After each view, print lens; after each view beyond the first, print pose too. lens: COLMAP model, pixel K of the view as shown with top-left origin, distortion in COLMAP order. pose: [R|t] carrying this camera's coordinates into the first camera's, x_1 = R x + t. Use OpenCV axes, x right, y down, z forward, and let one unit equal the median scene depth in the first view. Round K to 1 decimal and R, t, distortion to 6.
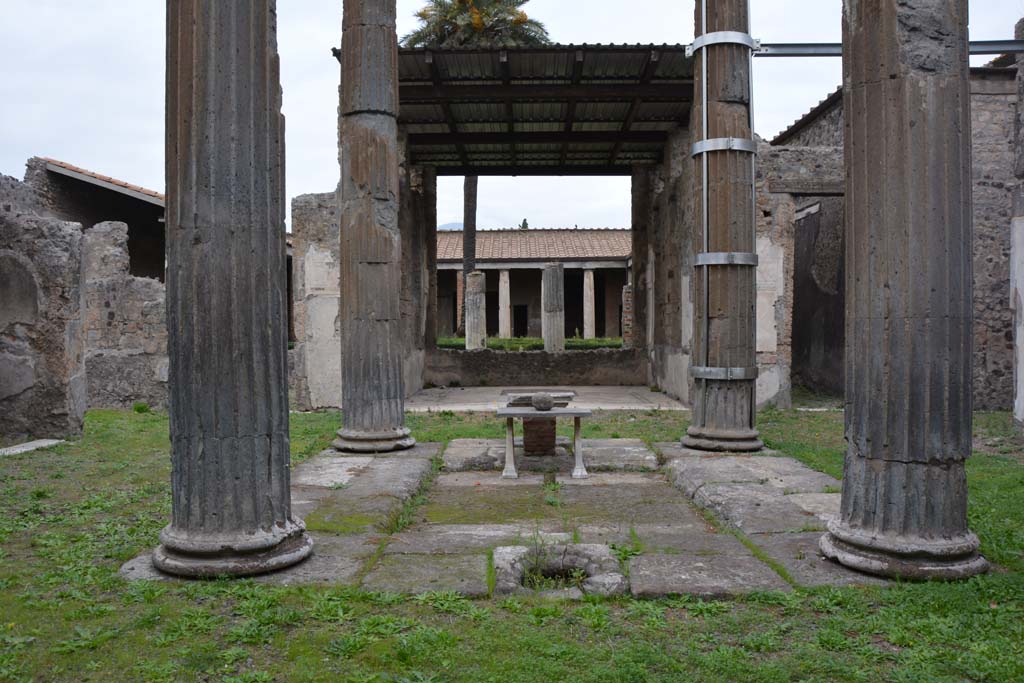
lens RADIAL K [[798.1, 0, 512.0], [0, 798.1, 341.5], [0, 0, 1]] dist [-0.141992, 0.103218]
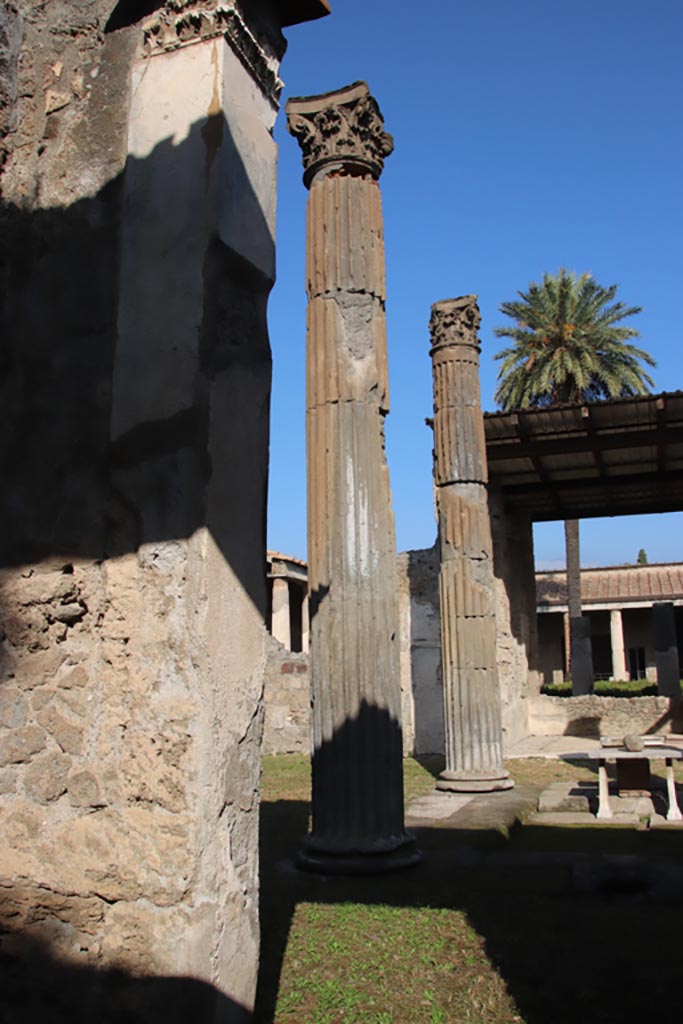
lens RADIAL K [[875.9, 0, 341.5], [0, 875.9, 512.0], [0, 0, 1]] dist [-0.157782, 0.172313]
pose [[0.947005, -0.069888, -0.313525, 0.031517], [0.004537, 0.978857, -0.204495, 0.003938], [0.321187, 0.192235, 0.927299, -0.144596]]
